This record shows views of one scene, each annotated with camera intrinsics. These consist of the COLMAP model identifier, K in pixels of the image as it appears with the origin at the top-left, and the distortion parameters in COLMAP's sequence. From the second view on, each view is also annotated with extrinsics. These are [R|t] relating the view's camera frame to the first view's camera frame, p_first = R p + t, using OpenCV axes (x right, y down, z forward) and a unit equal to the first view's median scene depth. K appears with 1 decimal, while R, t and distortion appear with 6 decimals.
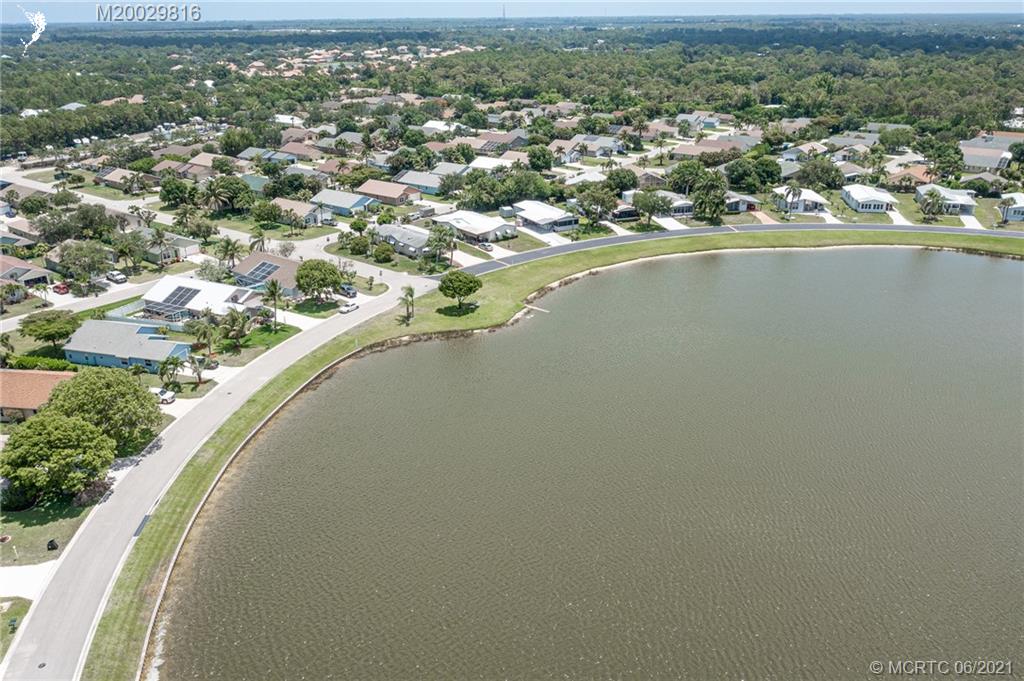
lens RADIAL K [[810.9, 0, 512.0], [0, 810.9, 340.5], [0, 0, 1]] dist [-0.000913, 0.001919]
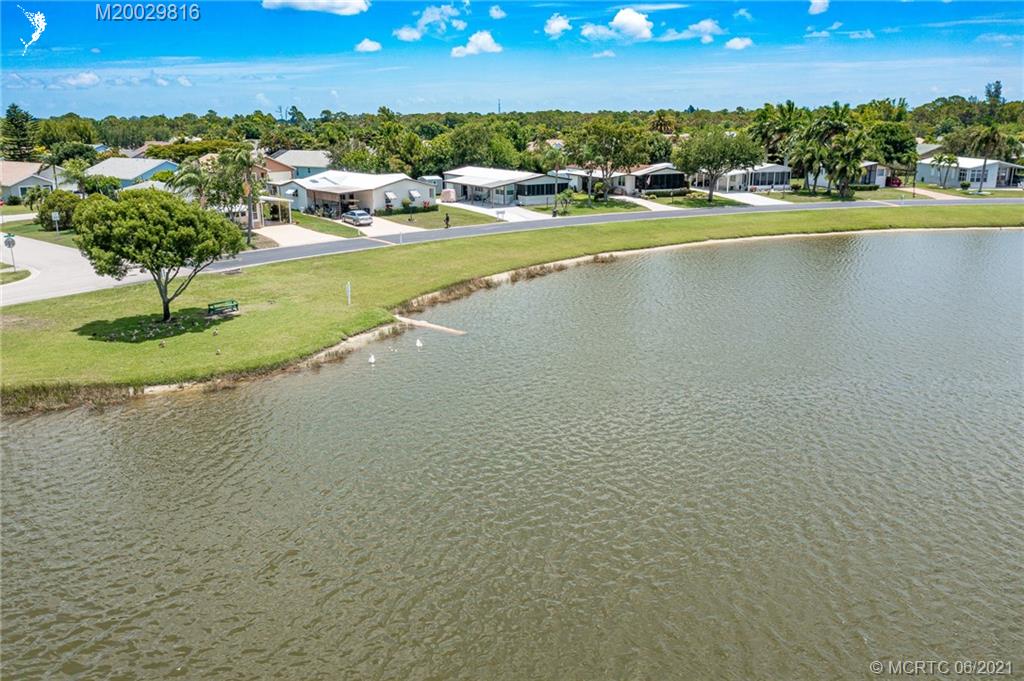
lens RADIAL K [[810.9, 0, 512.0], [0, 810.9, 340.5], [0, 0, 1]] dist [-0.000913, 0.001919]
pose [[0.999998, 0.000468, 0.002061, 0.049444], [-0.000223, 0.993069, -0.117536, 0.002043], [-0.002101, 0.117535, 0.993067, 0.551301]]
